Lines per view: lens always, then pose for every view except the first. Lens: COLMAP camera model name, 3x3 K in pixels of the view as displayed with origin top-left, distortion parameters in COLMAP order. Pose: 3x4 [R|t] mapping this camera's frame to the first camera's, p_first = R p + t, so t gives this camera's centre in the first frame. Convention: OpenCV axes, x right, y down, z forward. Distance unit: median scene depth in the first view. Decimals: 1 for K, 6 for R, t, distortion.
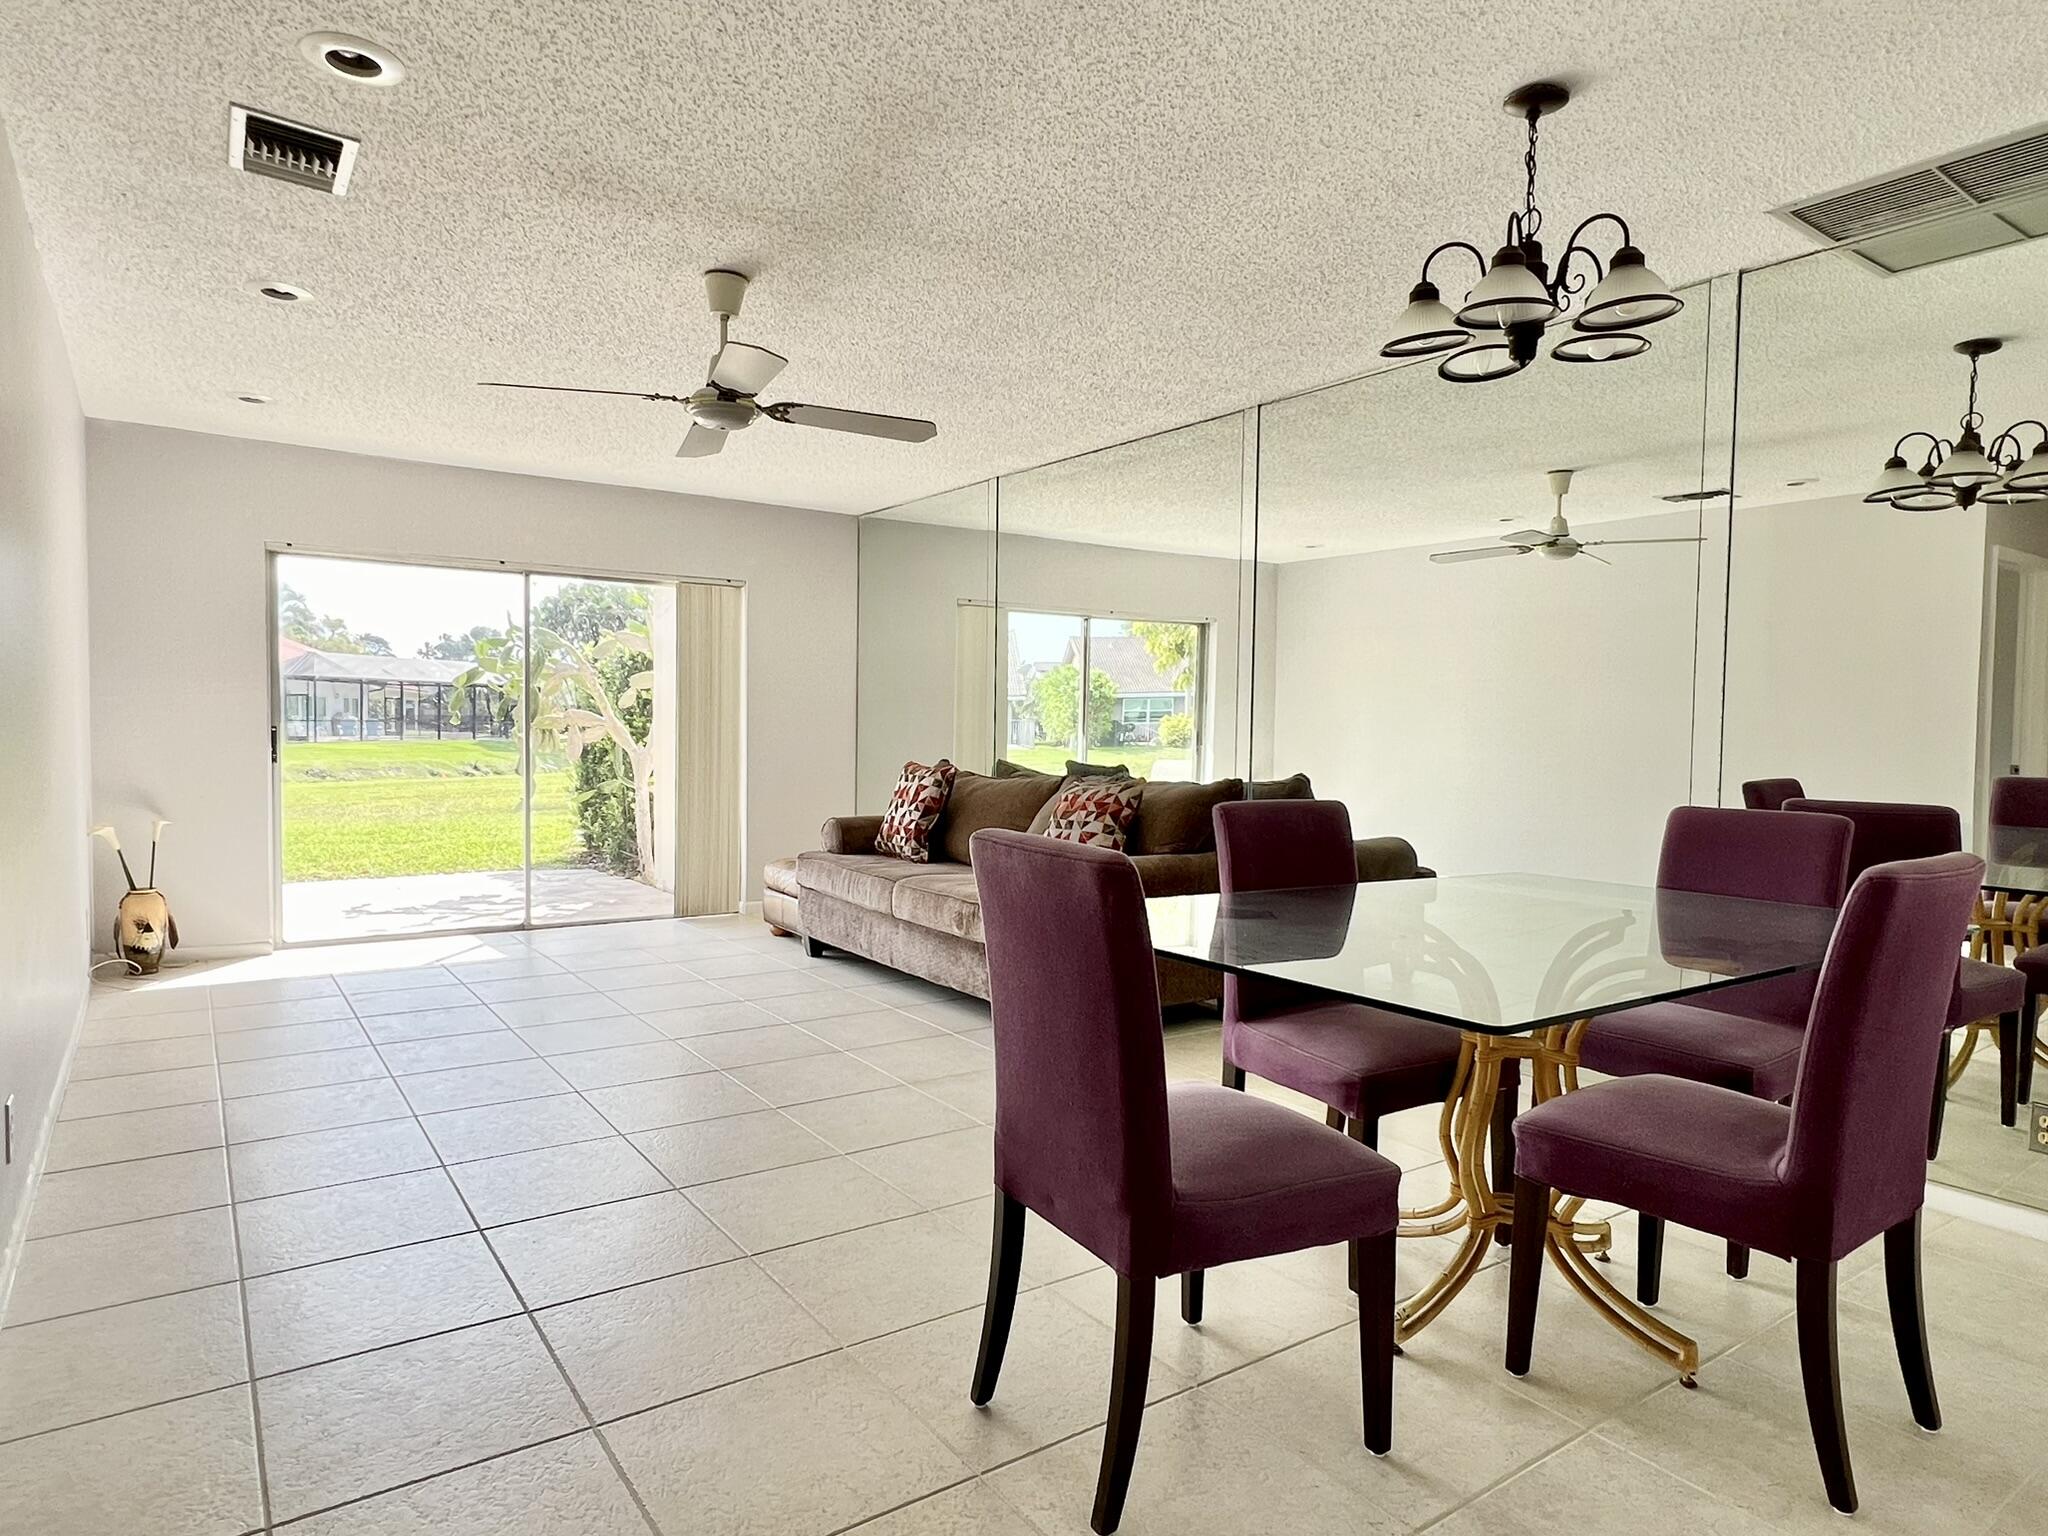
lens RADIAL K [[1158.2, 0, 1027.2], [0, 1158.2, 781.3], [0, 0, 1]] dist [-0.000559, -0.003989]
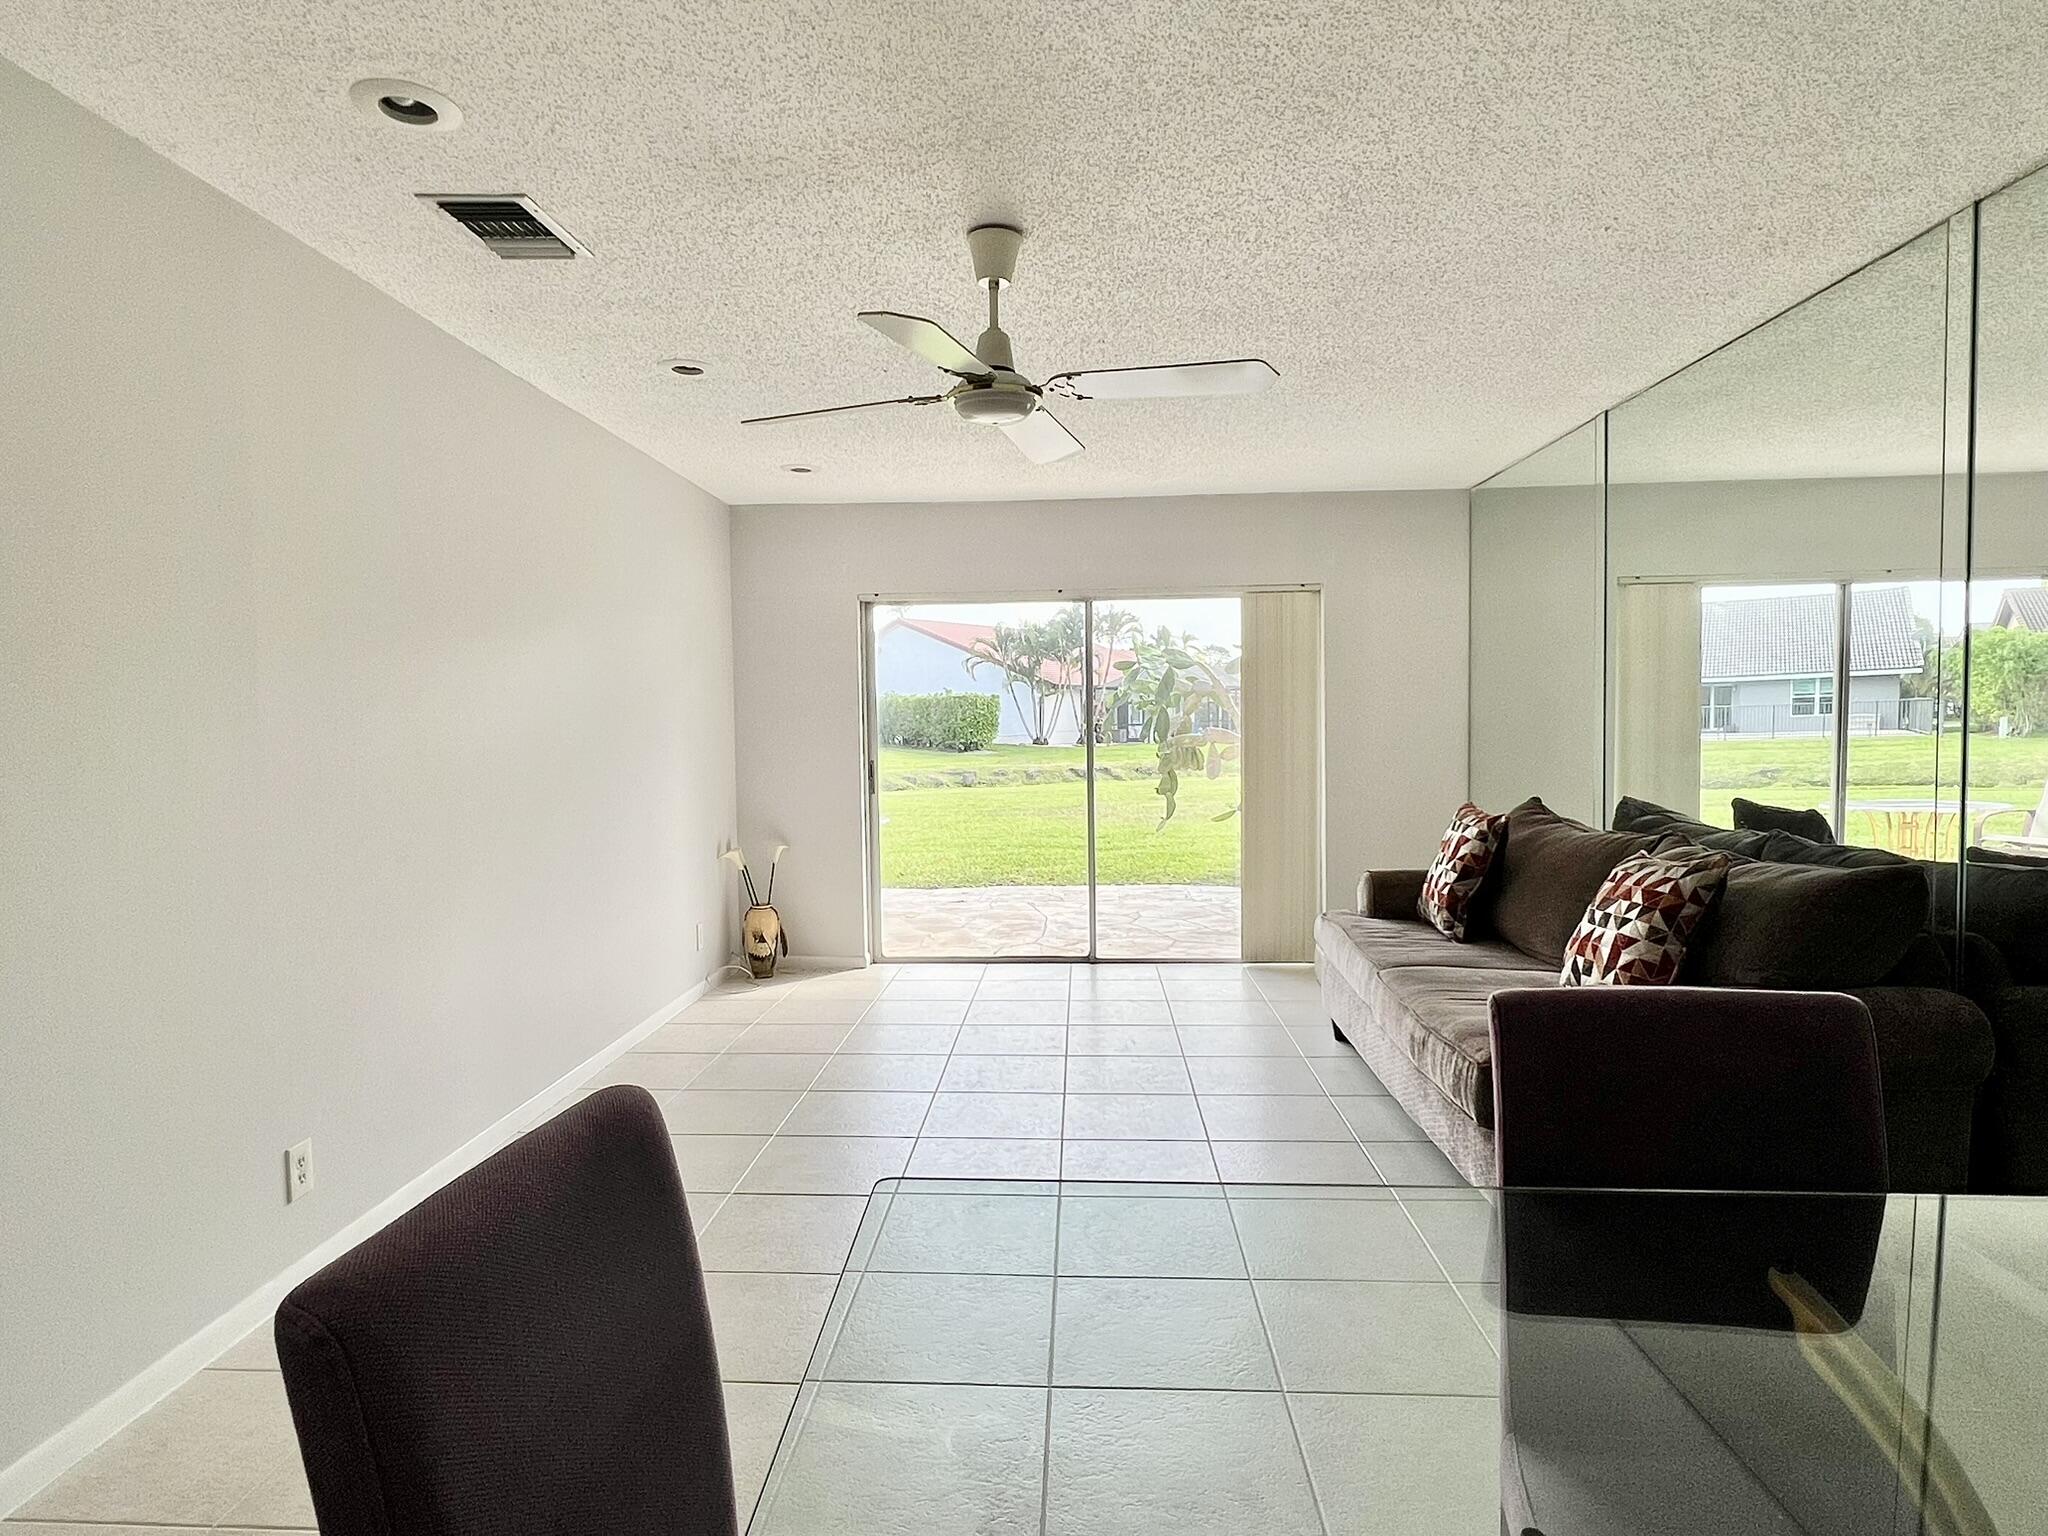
lens RADIAL K [[1158.2, 0, 1038.0], [0, 1158.2, 780.0], [0, 0, 1]] dist [-0.000559, -0.003989]
pose [[0.789711, 0.007569, -0.613433, 0.153742], [-0.005525, 0.999971, 0.005225, -0.036467], [0.613455, -0.000737, 0.789730, 0.228308]]
